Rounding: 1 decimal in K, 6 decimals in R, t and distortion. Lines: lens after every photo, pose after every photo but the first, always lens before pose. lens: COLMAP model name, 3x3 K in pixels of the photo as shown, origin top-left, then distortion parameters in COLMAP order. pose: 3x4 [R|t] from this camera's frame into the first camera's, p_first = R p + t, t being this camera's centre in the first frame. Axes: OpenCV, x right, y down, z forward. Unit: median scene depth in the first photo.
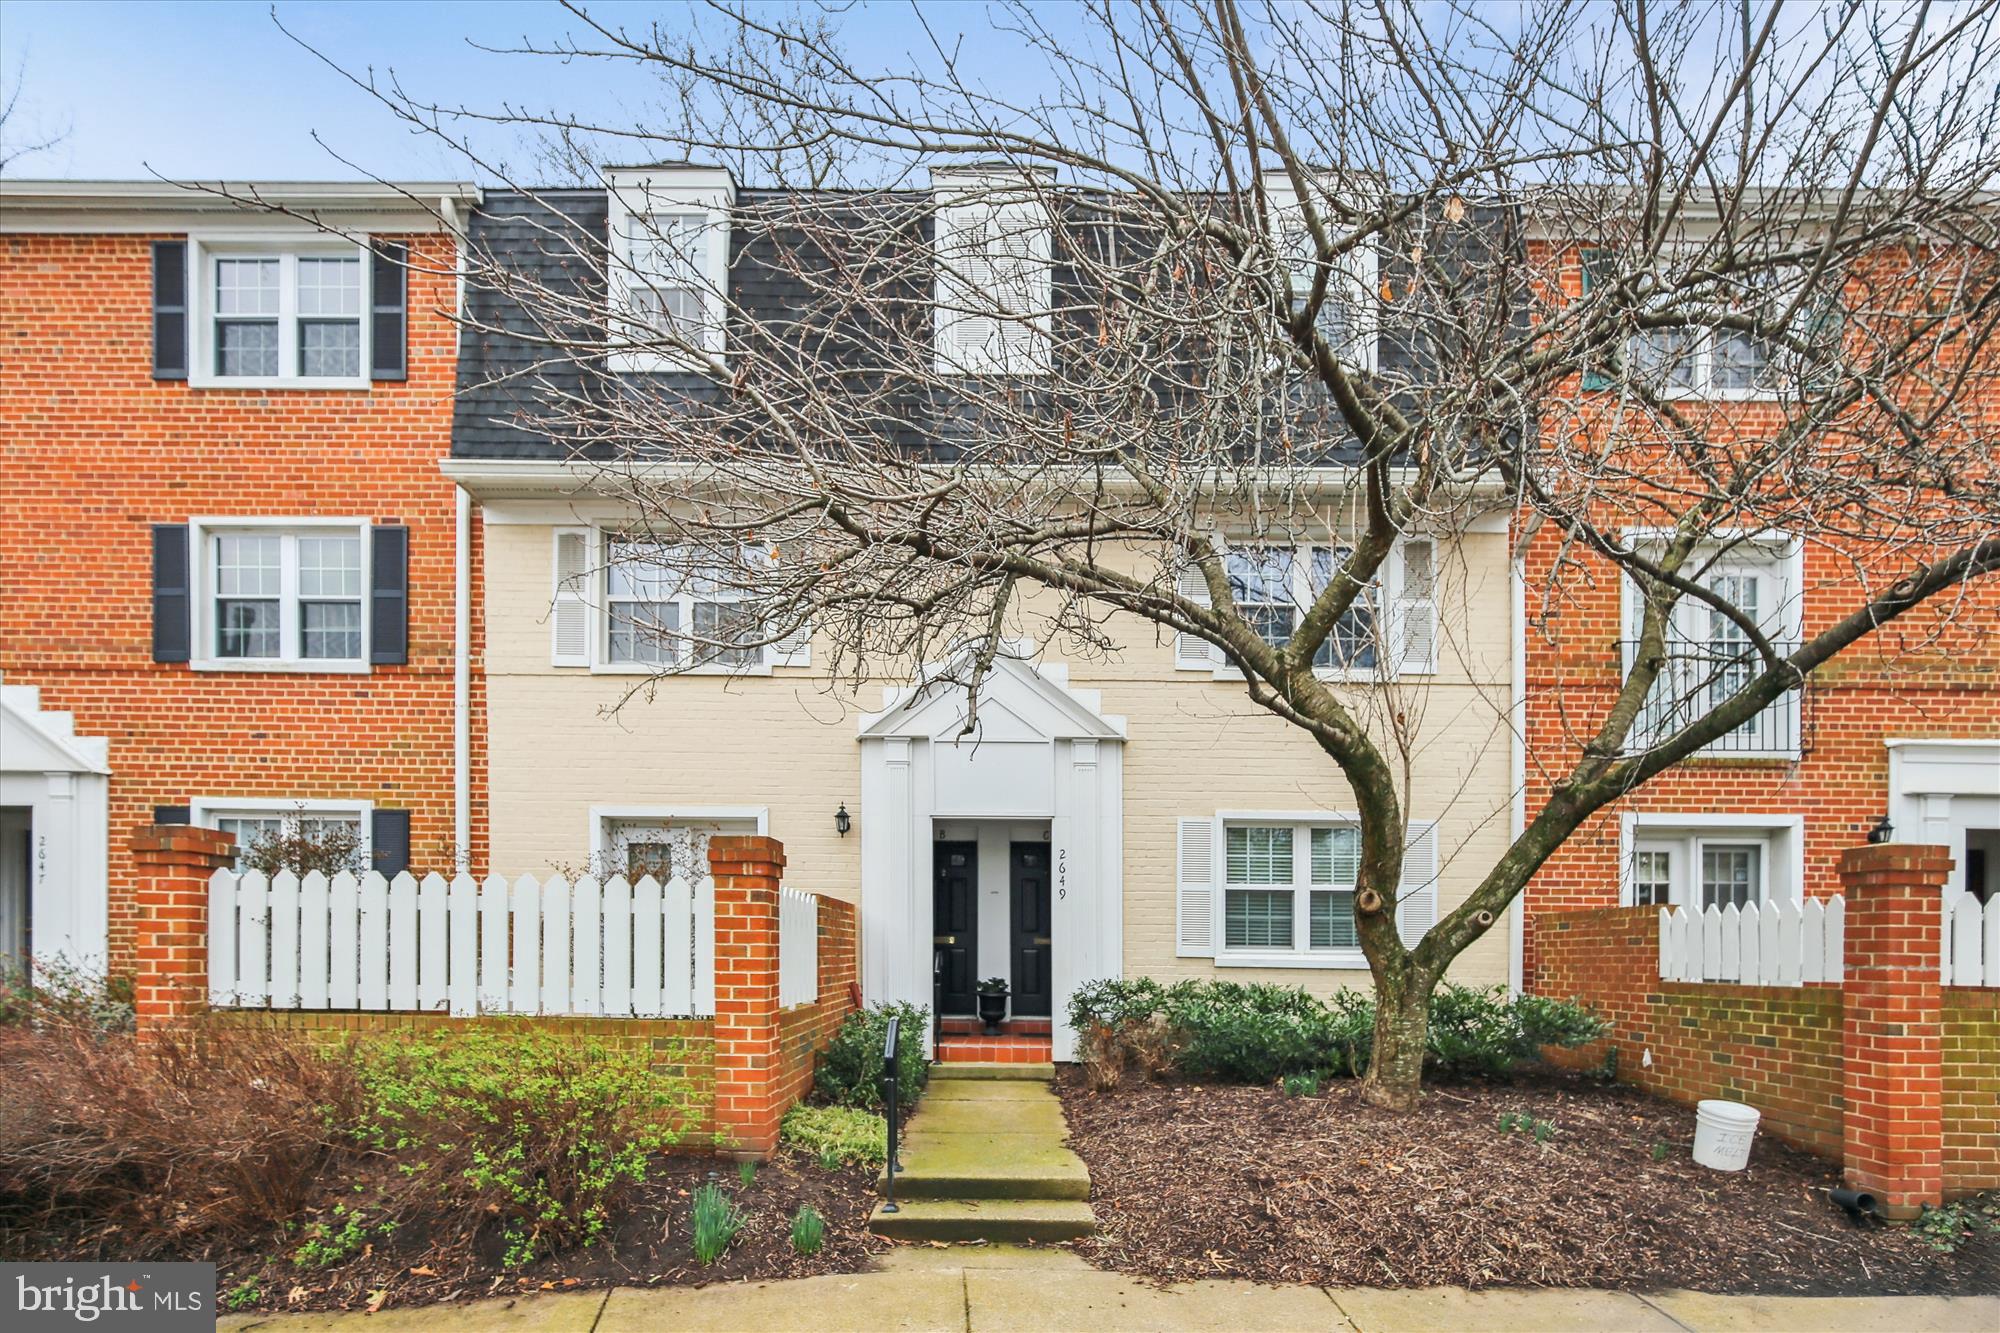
lens RADIAL K [[892.6, 0, 1004.6], [0, 892.6, 645.2], [0, 0, 1]] dist [-0.009572, 0.007606]
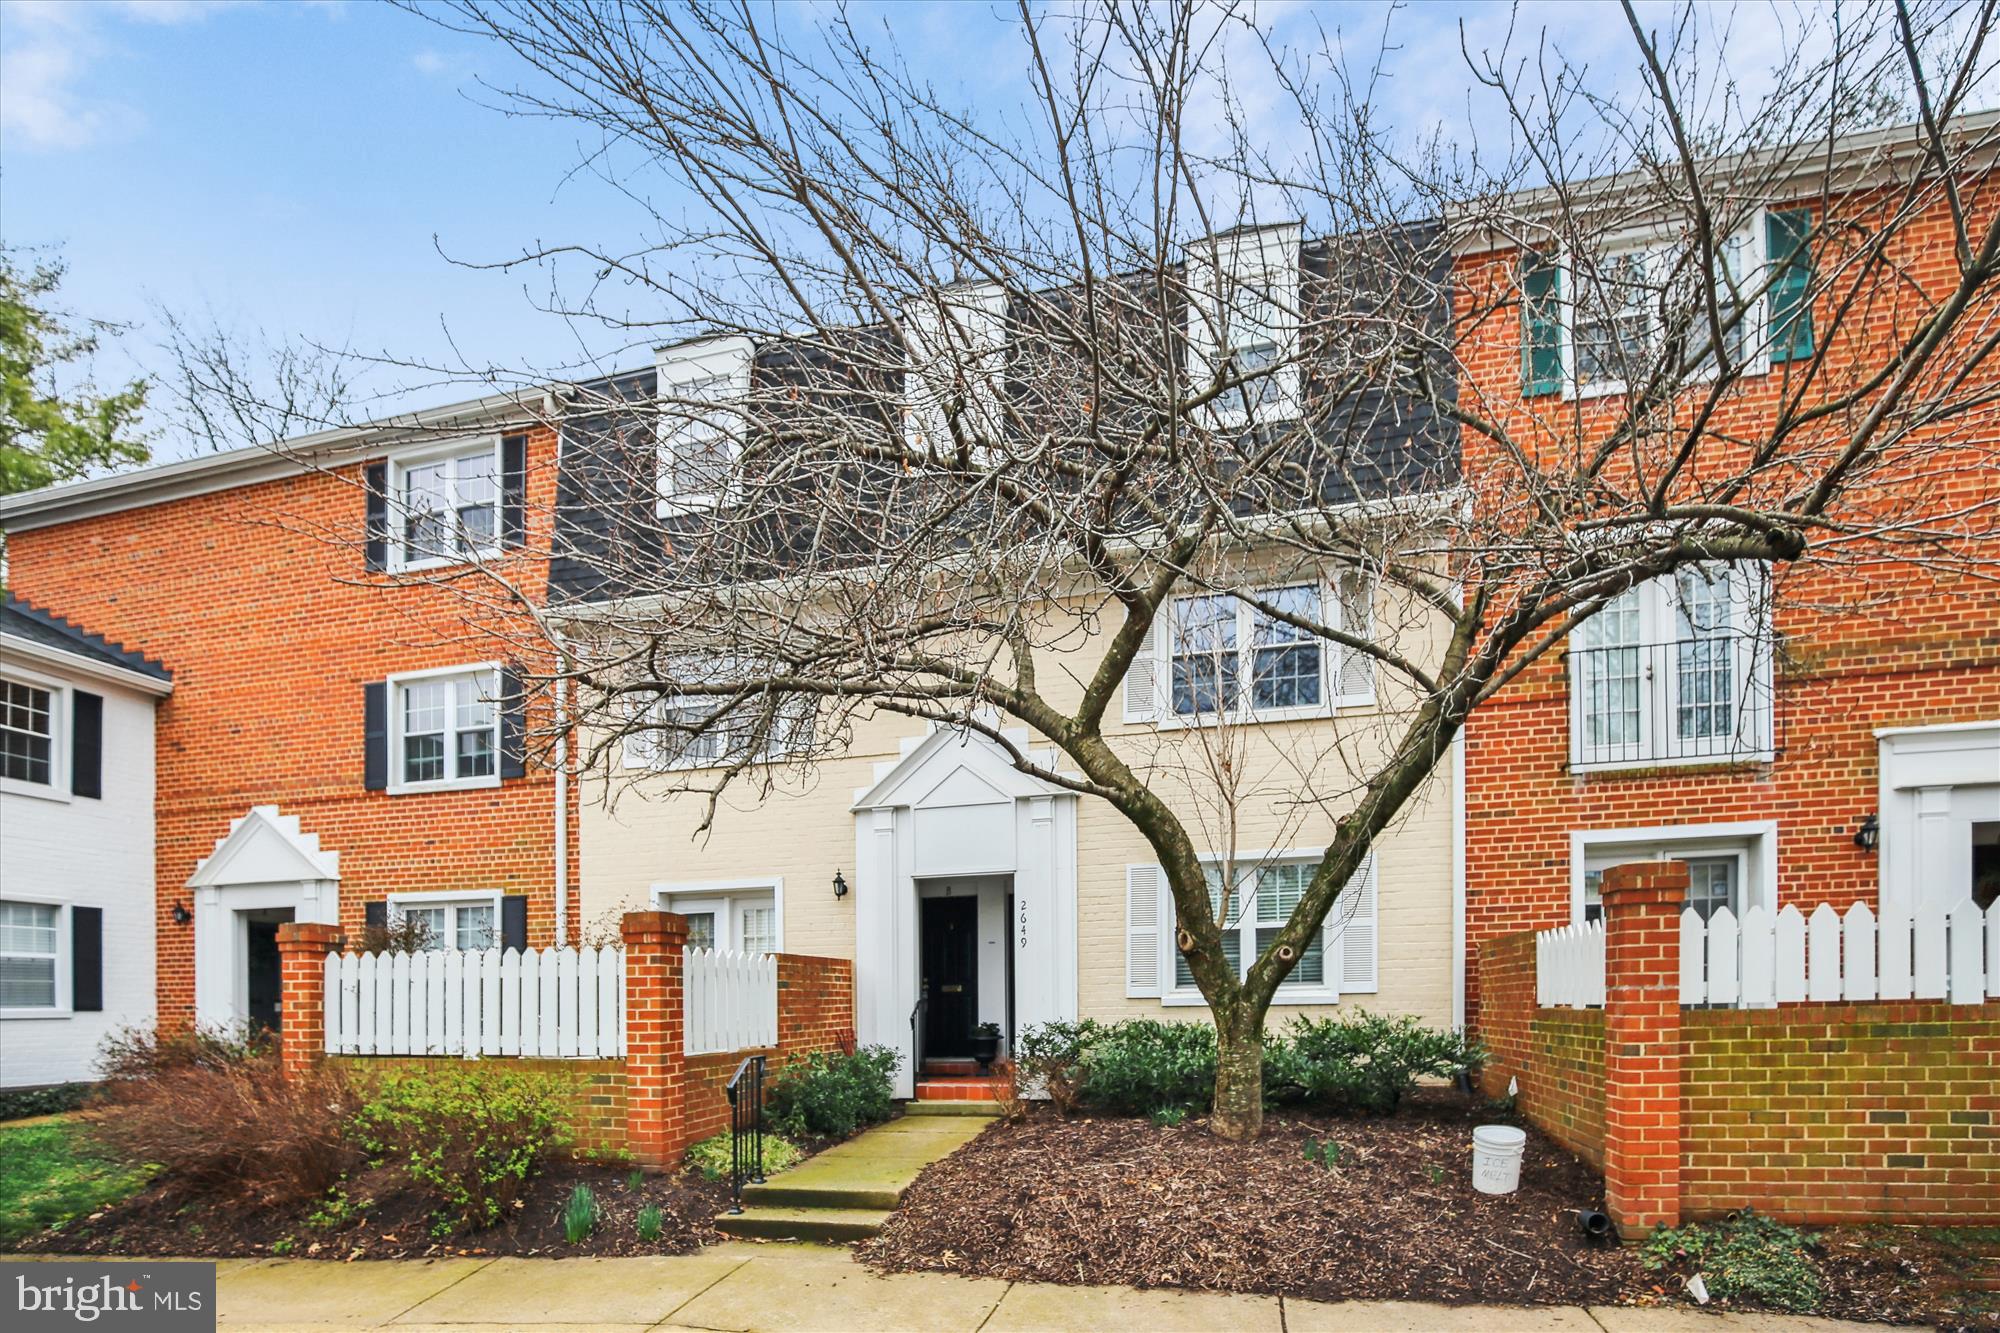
lens RADIAL K [[893.8, 0, 1005.6], [0, 893.8, 637.1], [0, 0, 1]] dist [-0.010462, -0.000015]
pose [[0.968319, -0.118445, -0.219839, 0.344573], [0.106413, 0.992140, -0.065832, -0.023647], [0.225908, 0.040353, 0.973312, -0.088952]]
